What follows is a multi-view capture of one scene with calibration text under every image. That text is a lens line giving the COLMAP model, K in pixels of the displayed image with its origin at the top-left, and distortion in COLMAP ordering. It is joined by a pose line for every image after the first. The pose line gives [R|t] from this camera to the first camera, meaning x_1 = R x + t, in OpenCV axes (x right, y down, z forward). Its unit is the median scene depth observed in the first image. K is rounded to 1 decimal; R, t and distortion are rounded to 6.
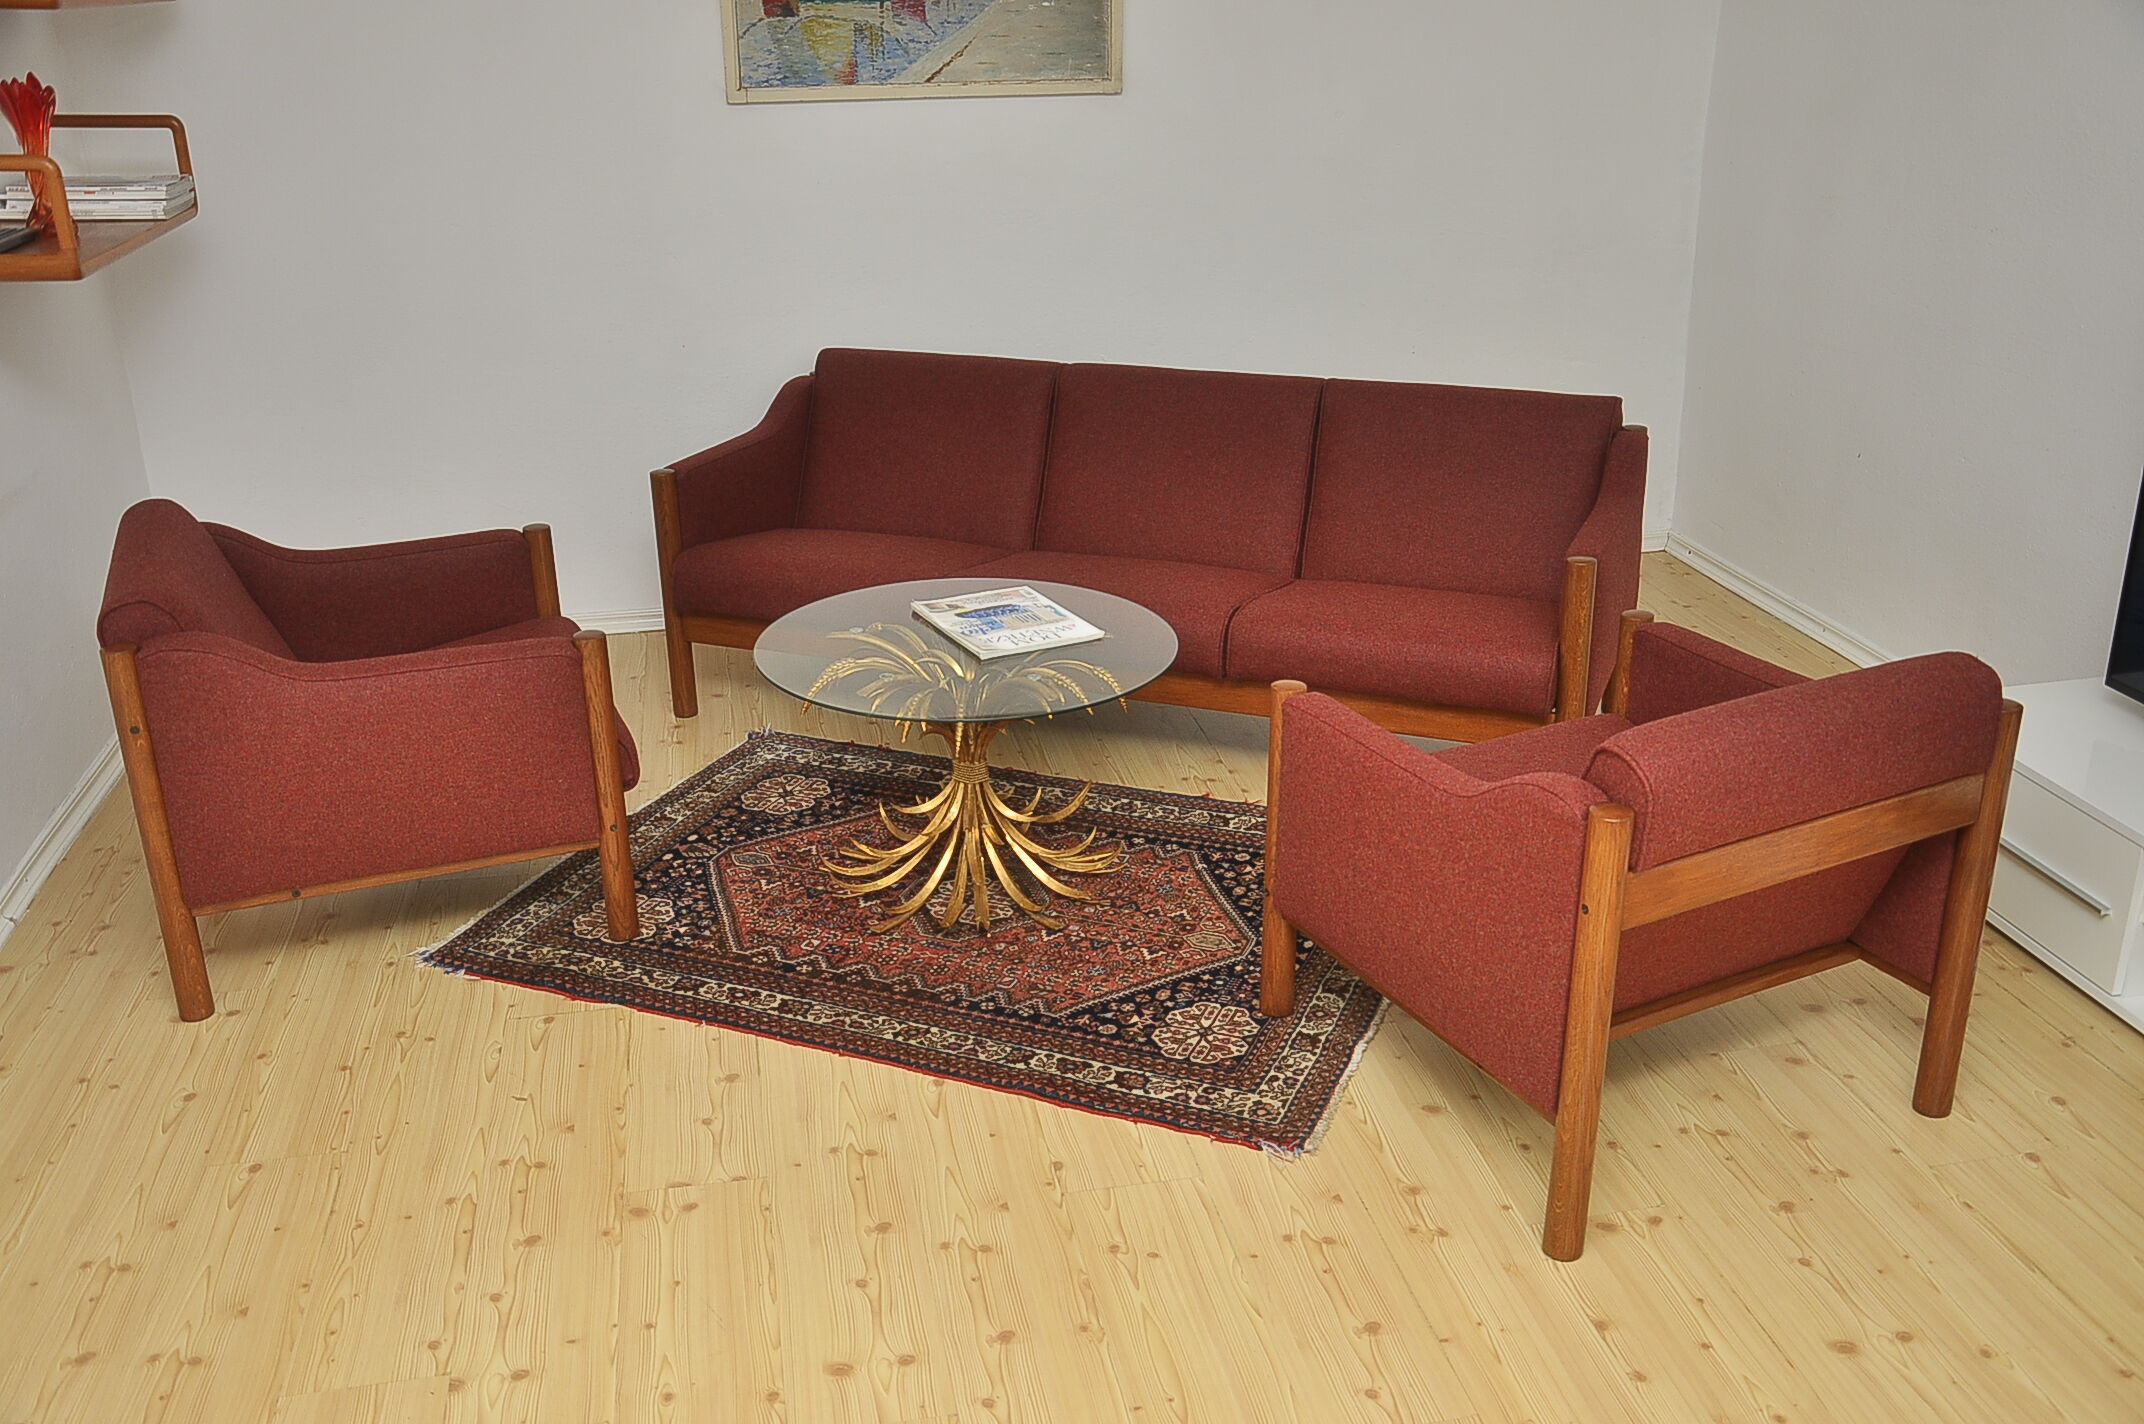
lens RADIAL K [[1932.3, 0, 1075.6], [0, 1932.3, 708.7], [0, 0, 1]] dist [-0.008959, -0.004883]
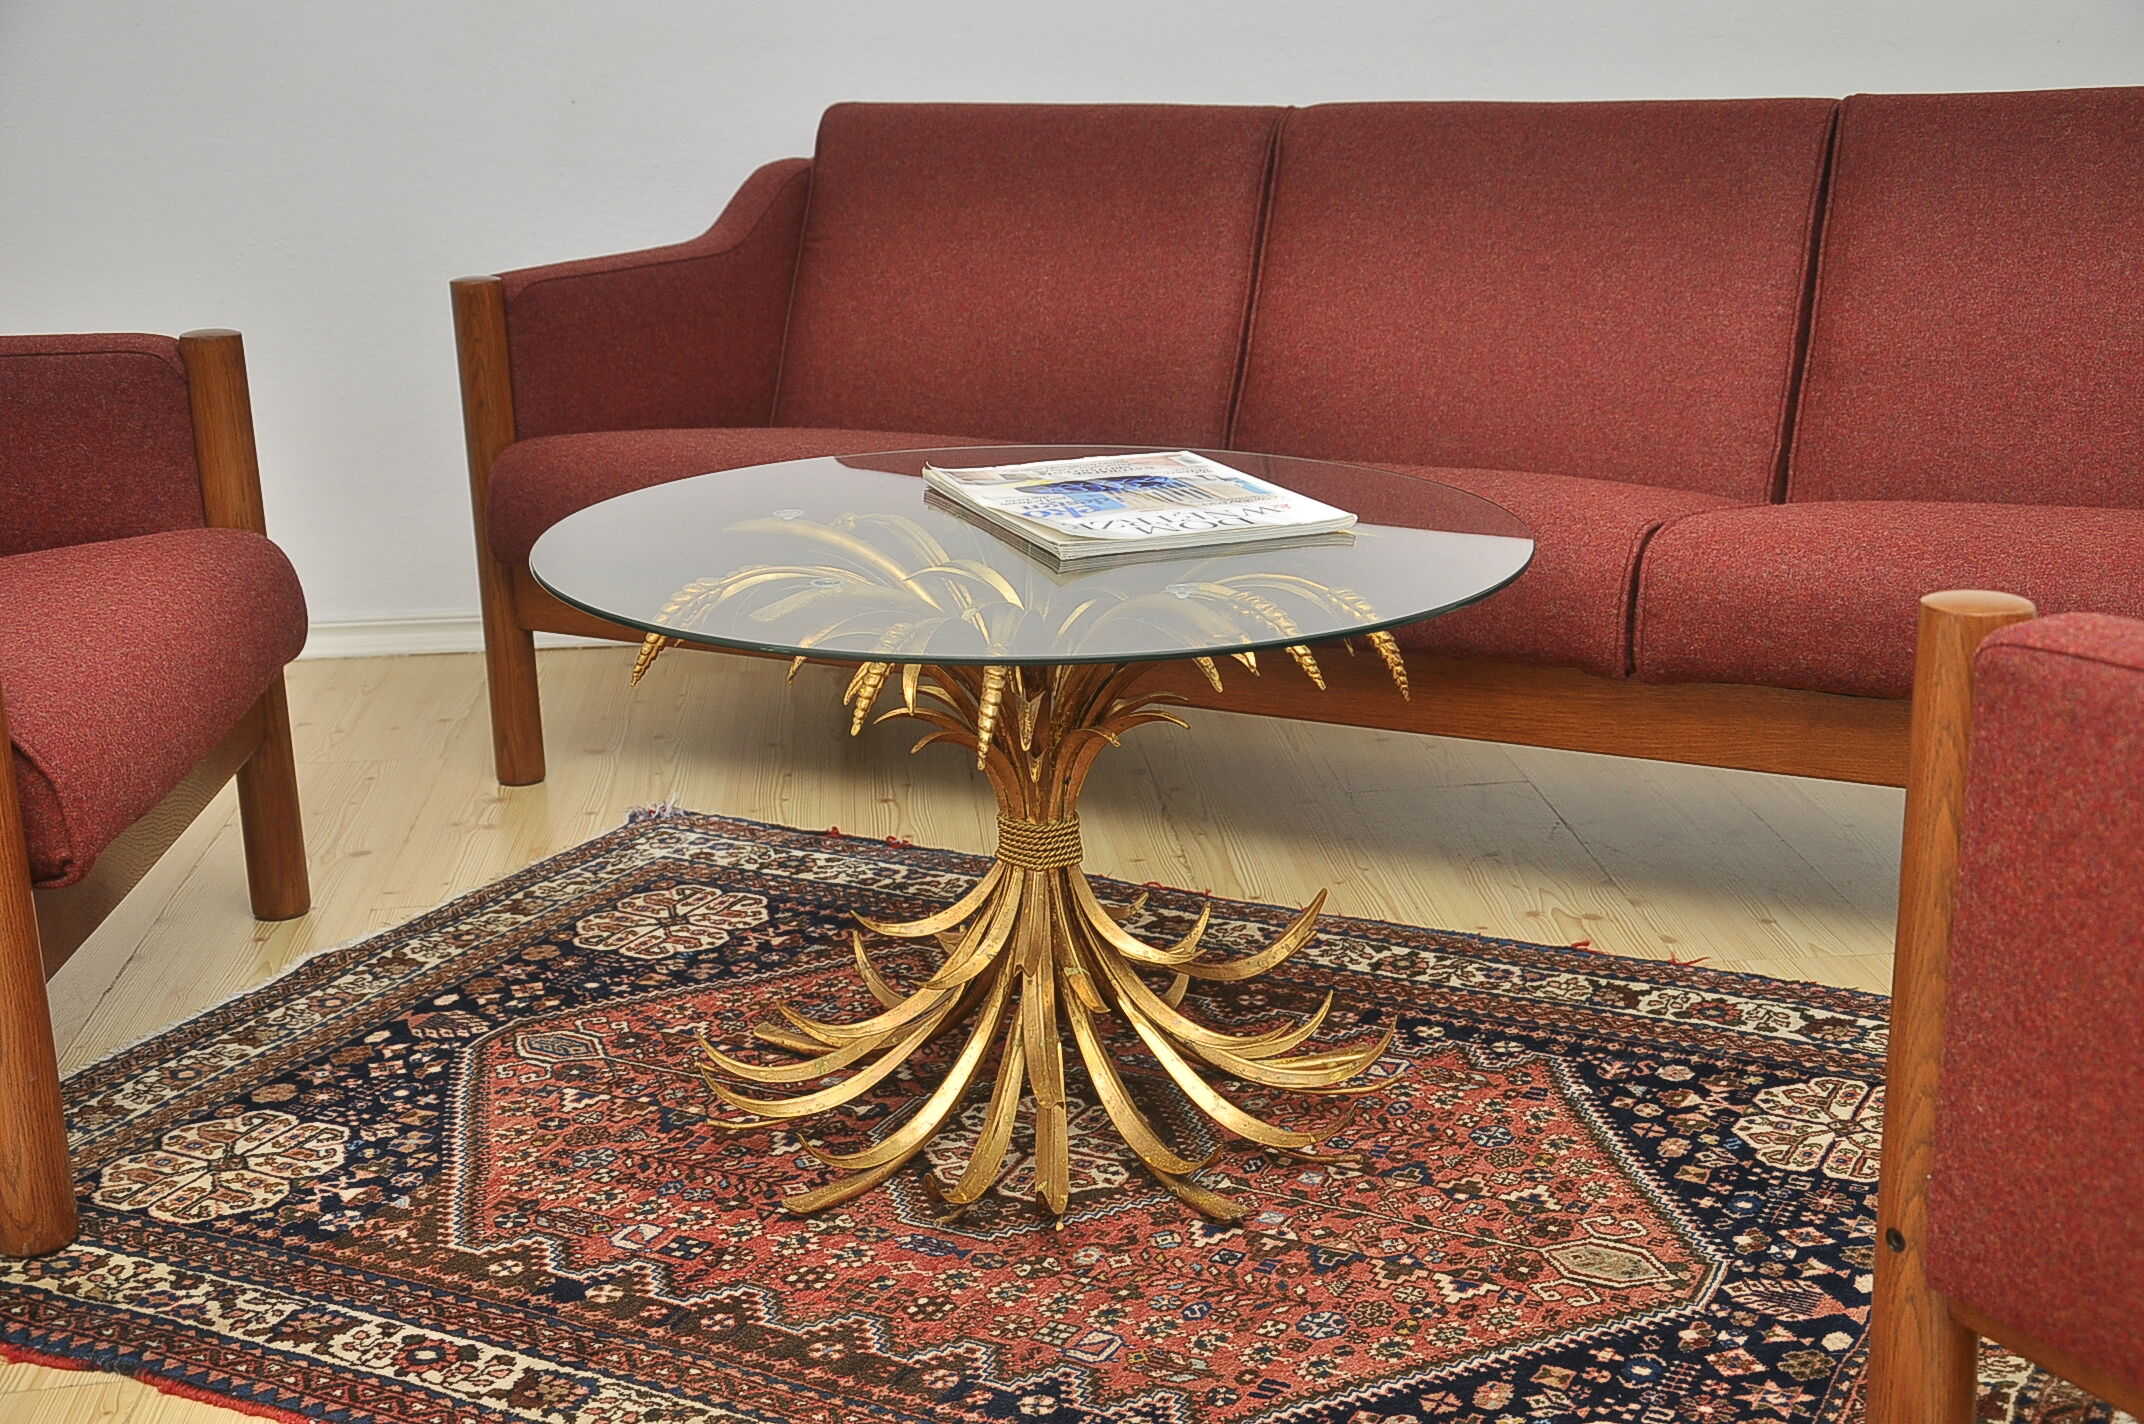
lens RADIAL K [[2798.0, 0, 1068.0], [0, 2798.0, 715.8], [0, 0, 1]] dist [0.124807, 0.000000]
pose [[0.995408, 0.018269, -0.093965, 0.010093], [-0.025936, 0.996374, -0.081035, 0.054724], [0.092144, 0.083100, 0.992272, 0.379605]]
